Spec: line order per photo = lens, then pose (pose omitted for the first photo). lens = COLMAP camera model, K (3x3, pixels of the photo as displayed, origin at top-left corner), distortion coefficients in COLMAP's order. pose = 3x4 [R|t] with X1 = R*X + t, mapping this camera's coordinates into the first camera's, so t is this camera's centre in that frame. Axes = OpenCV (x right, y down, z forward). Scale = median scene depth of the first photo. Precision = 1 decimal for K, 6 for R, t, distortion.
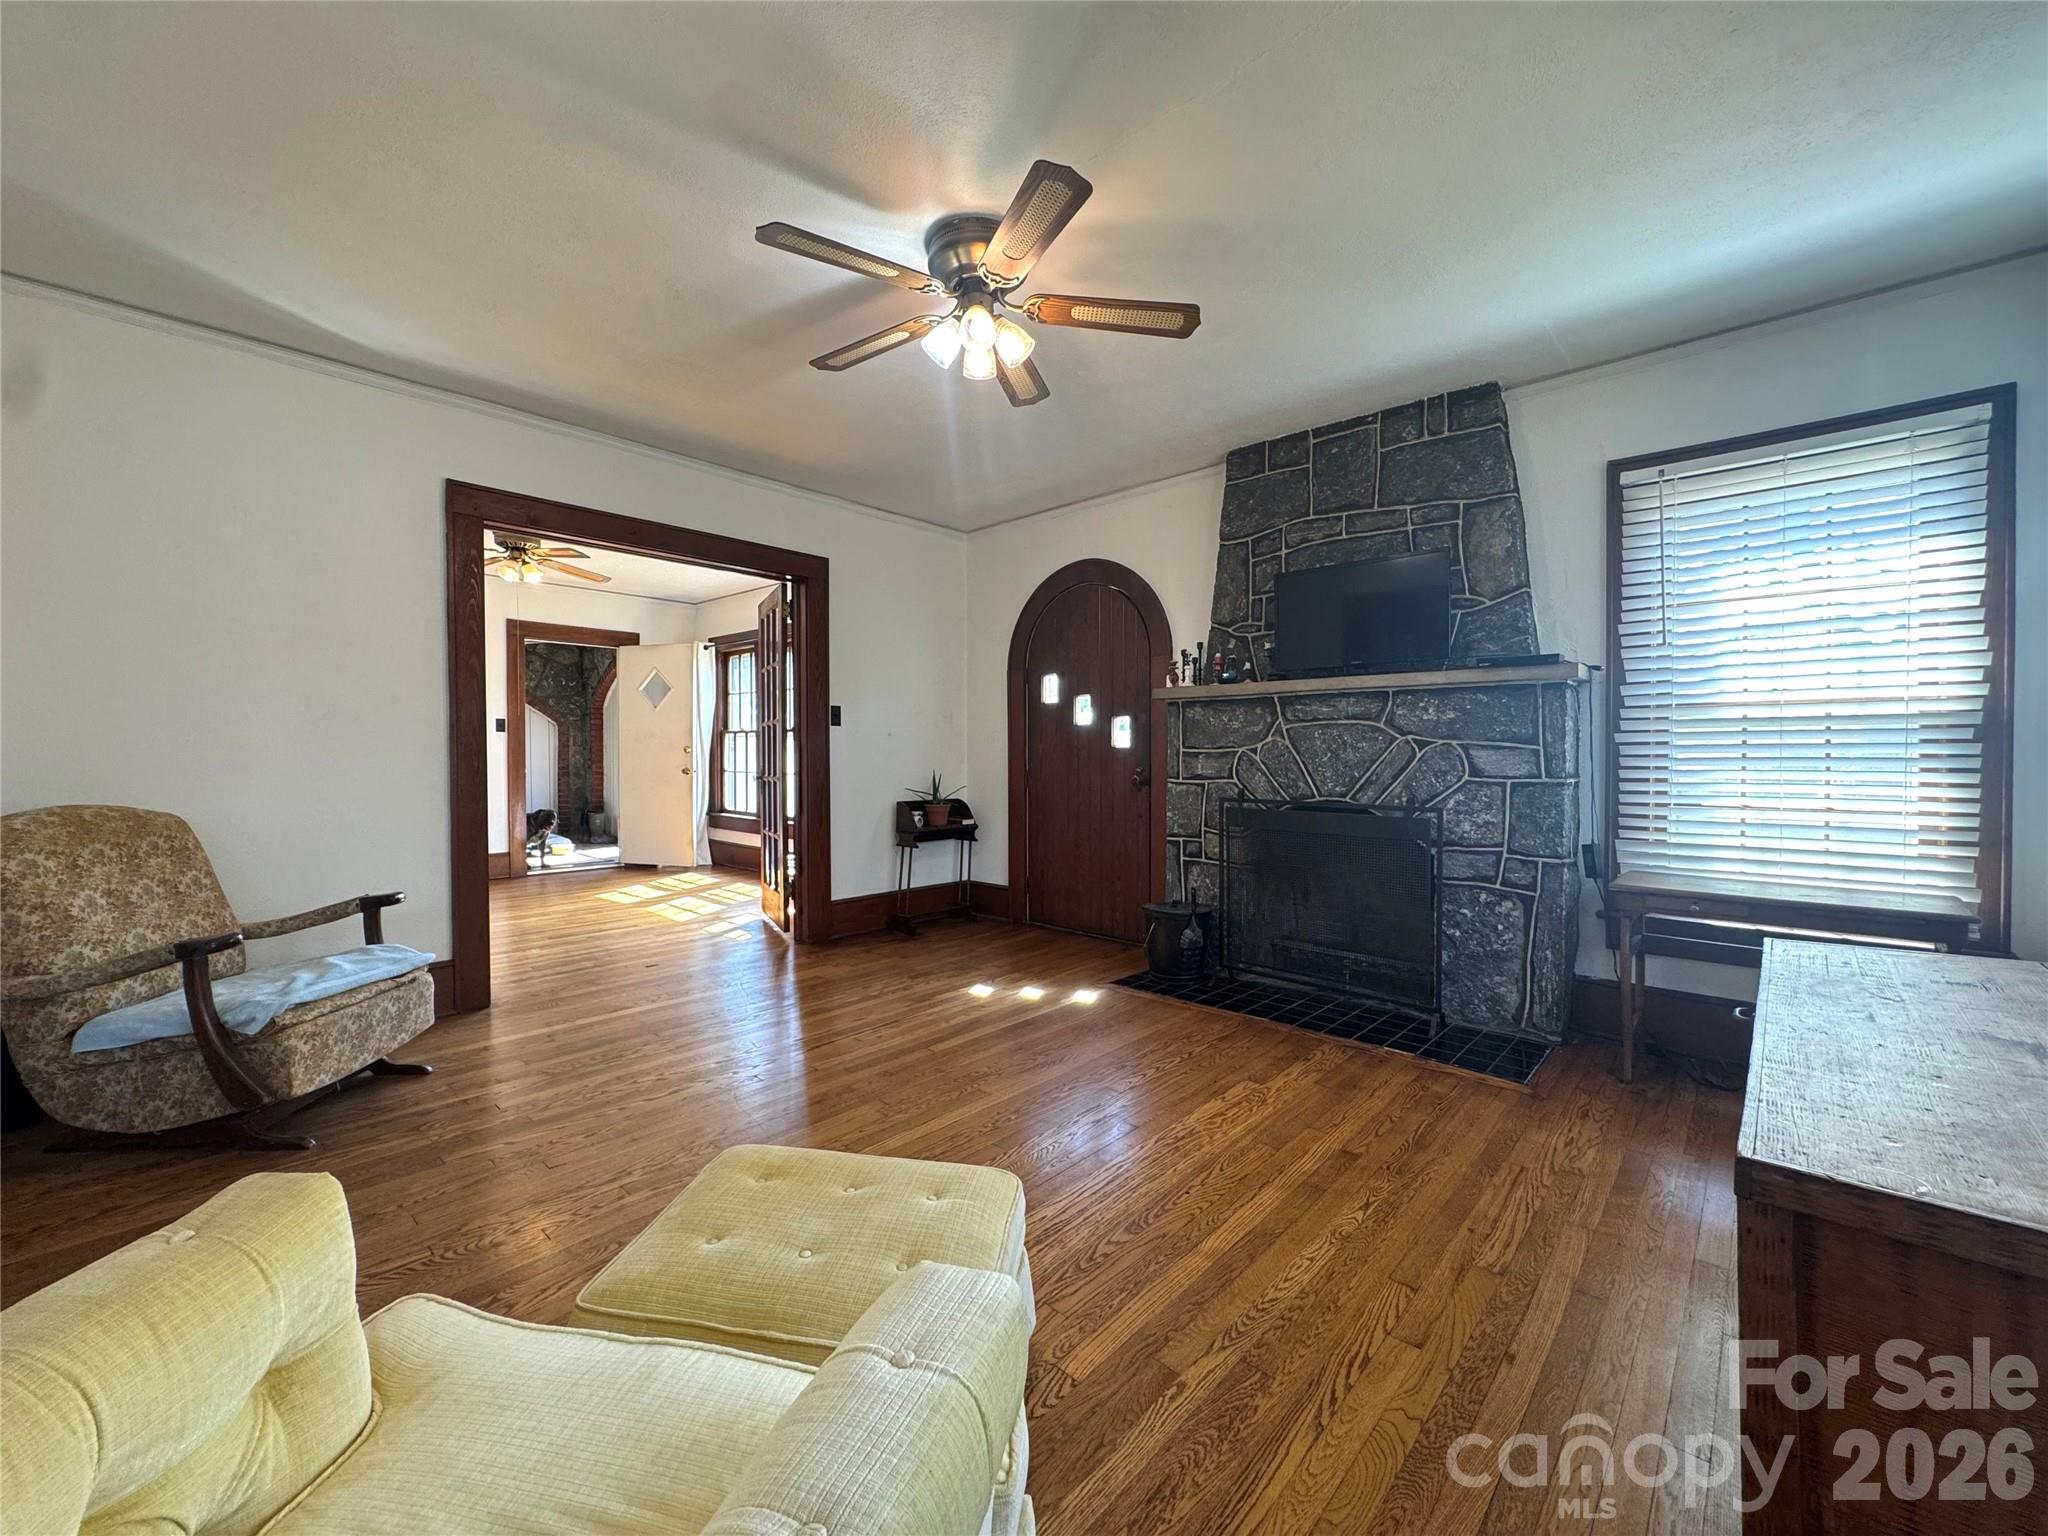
lens RADIAL K [[817.3, 0, 1022.0], [0, 817.3, 767.8], [0, 0, 1]] dist [-0.001135, -0.000133]
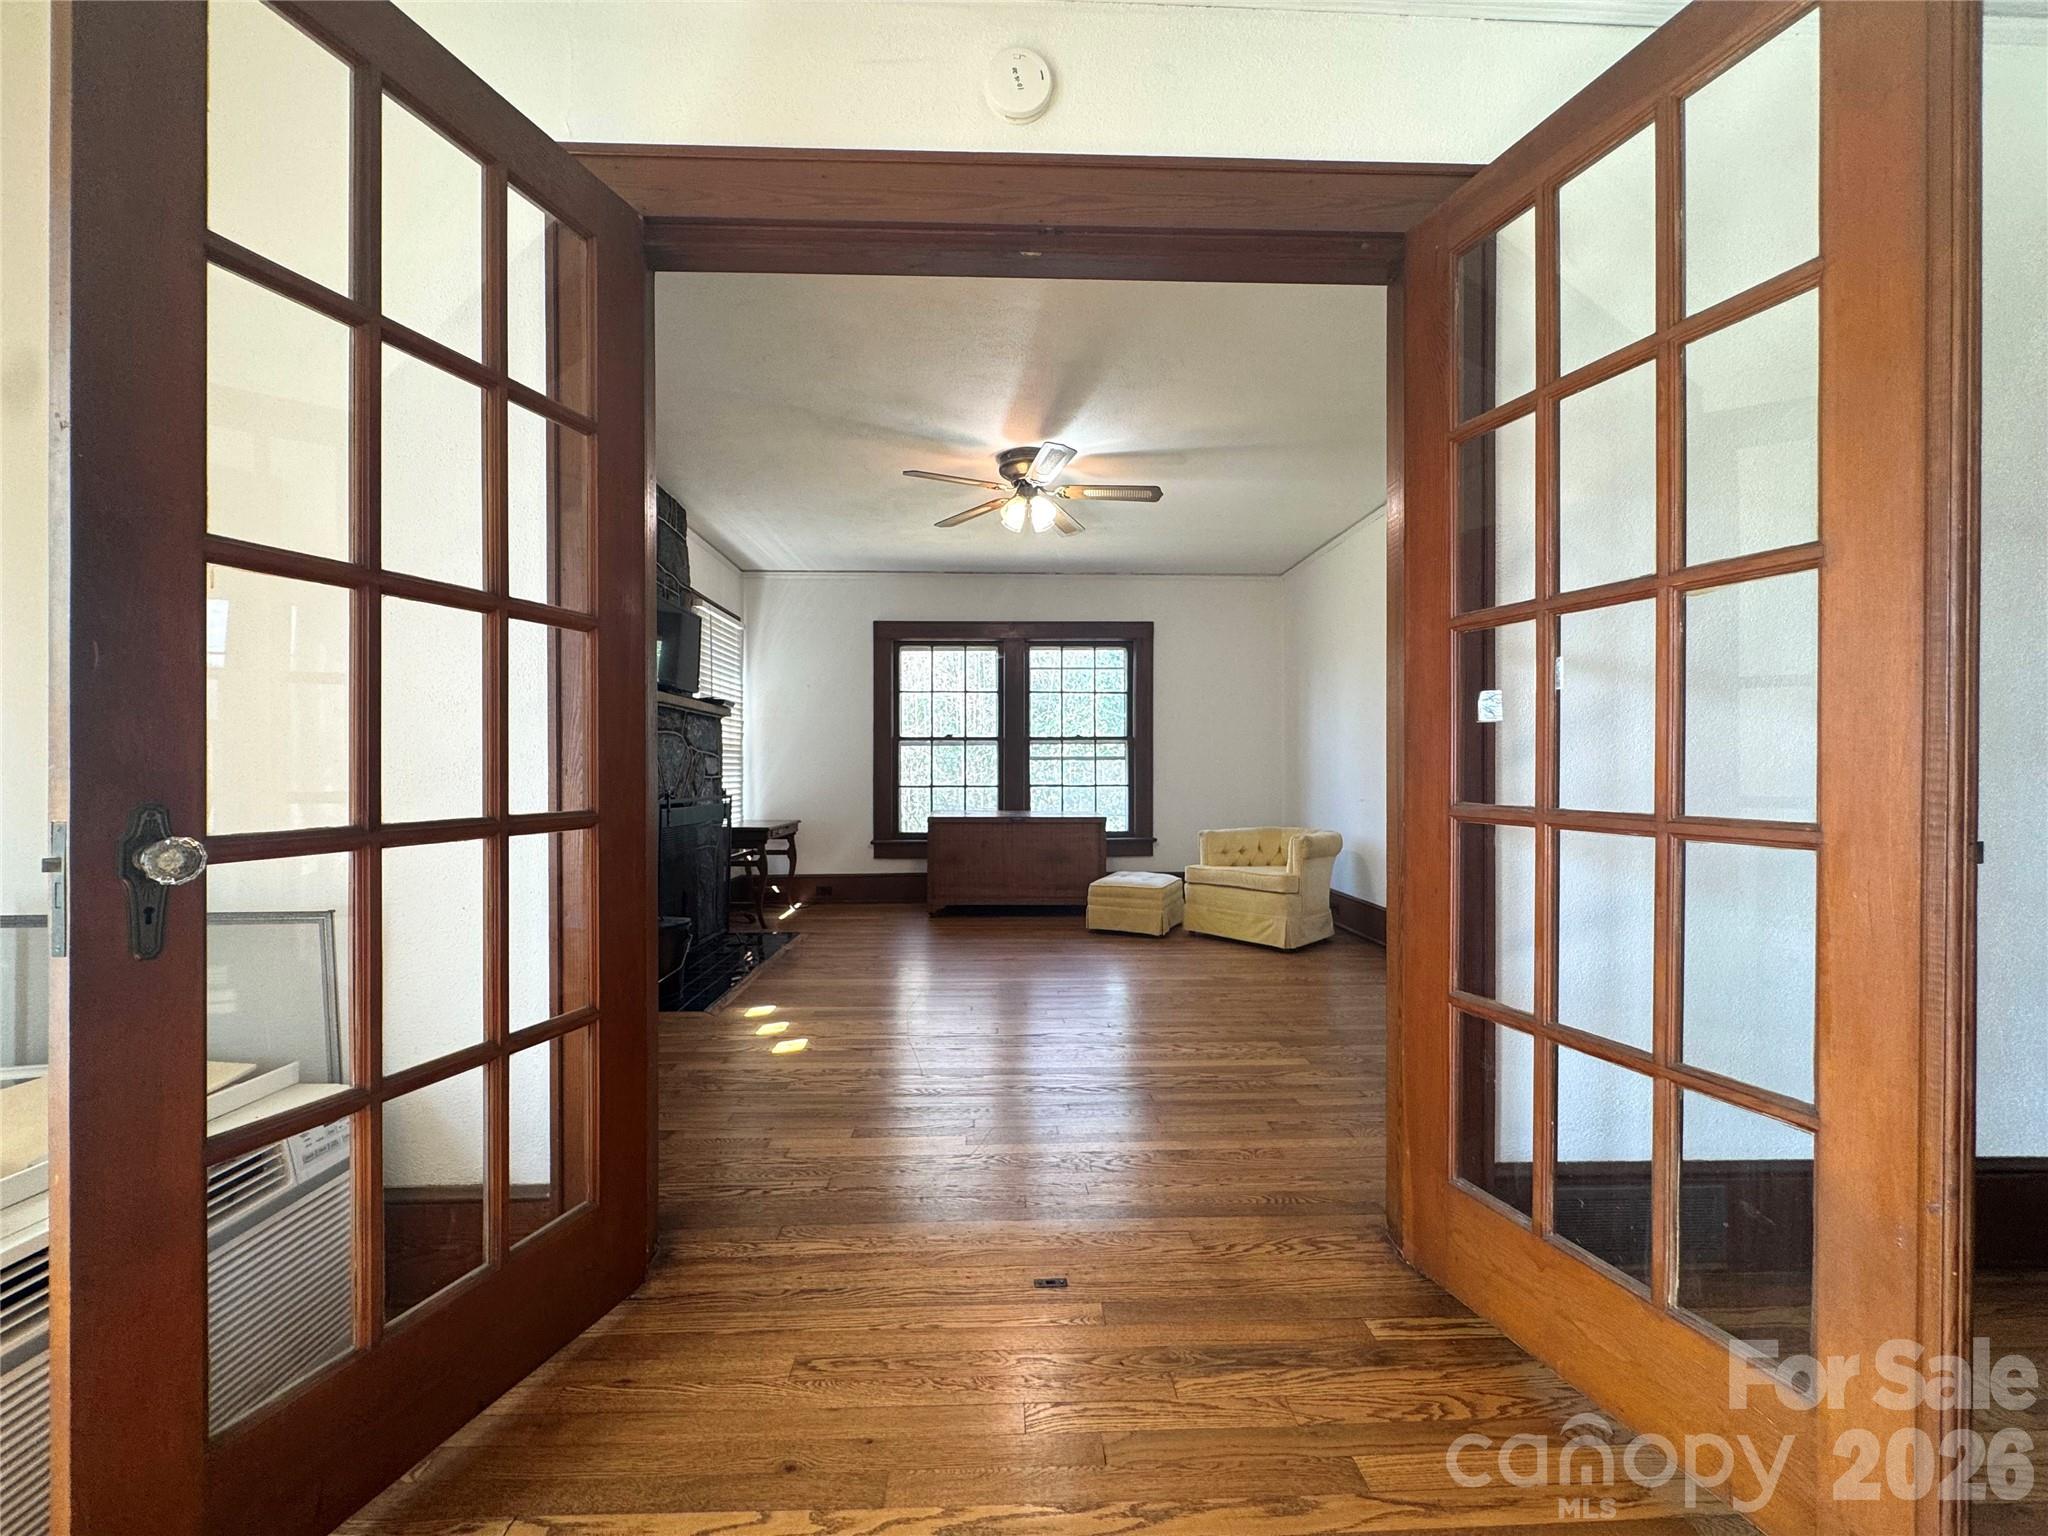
lens RADIAL K [[817.3, 0, 1022.0], [0, 817.3, 767.8], [0, 0, 1]] dist [-0.001135, -0.000133]
pose [[-0.703158, 0.004325, 0.711020, -0.835913], [0.015398, 0.999840, 0.009146, -0.006702], [-0.710867, 0.017379, -0.703112, 1.483126]]
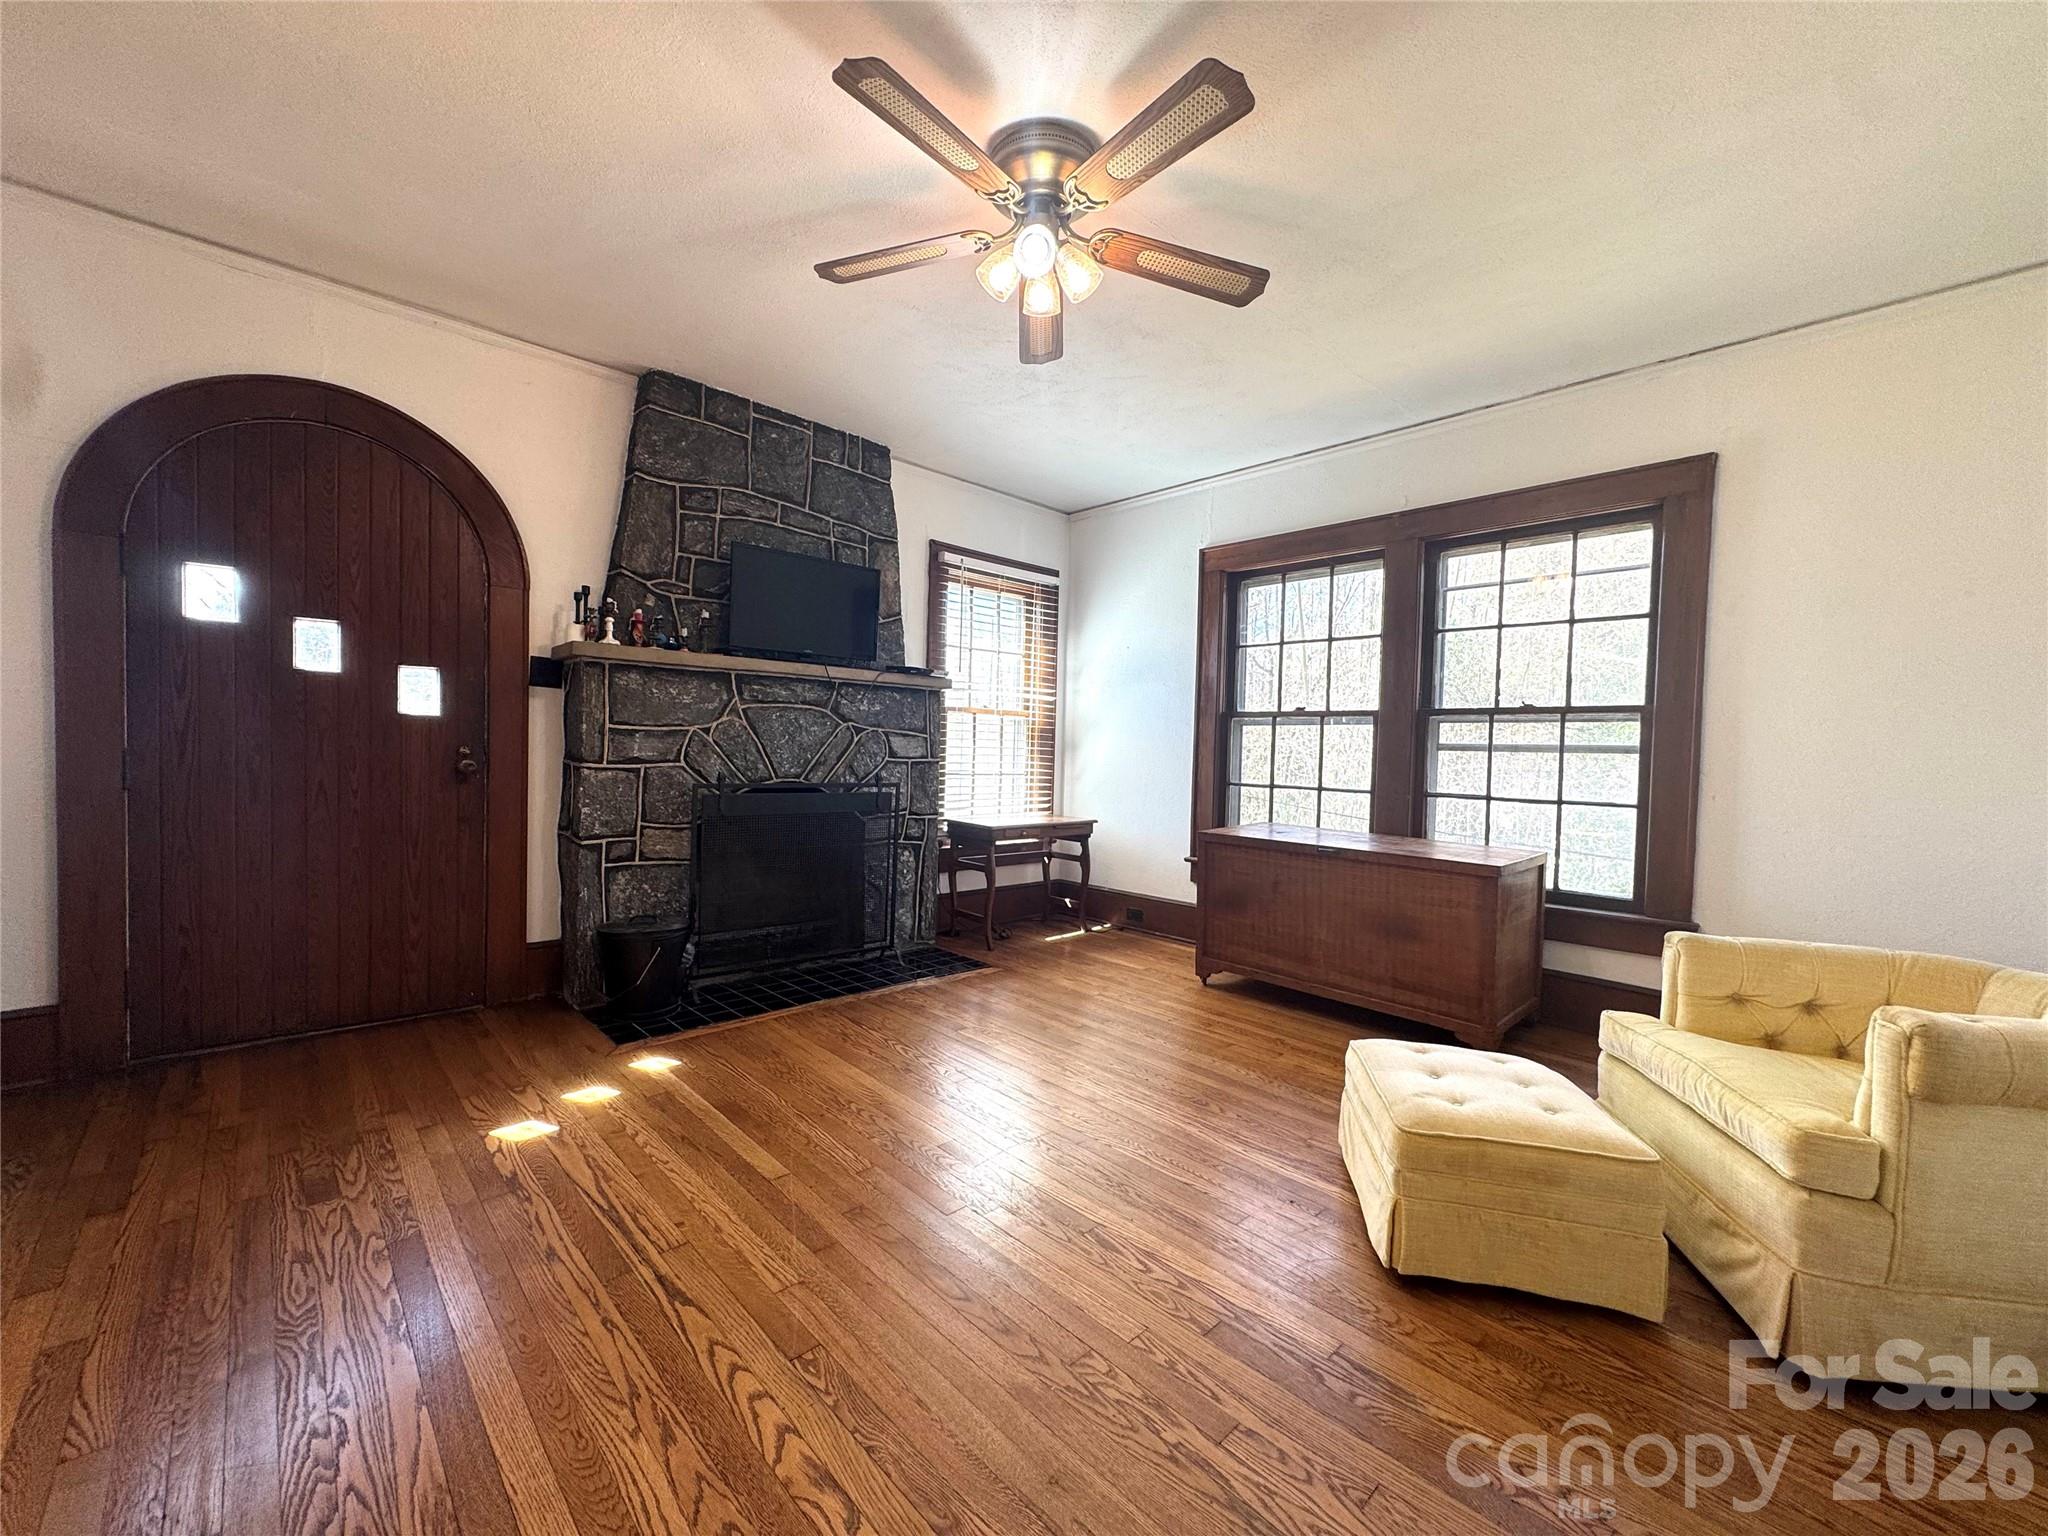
lens RADIAL K [[817.3, 0, 1022.0], [0, 817.3, 767.8], [0, 0, 1]] dist [-0.001135, -0.000133]
pose [[0.067914, -0.022692, 0.997433, -0.634649], [-0.009024, 0.999686, 0.023357, -0.004206], [-0.997650, -0.010587, 0.067688, 0.642004]]
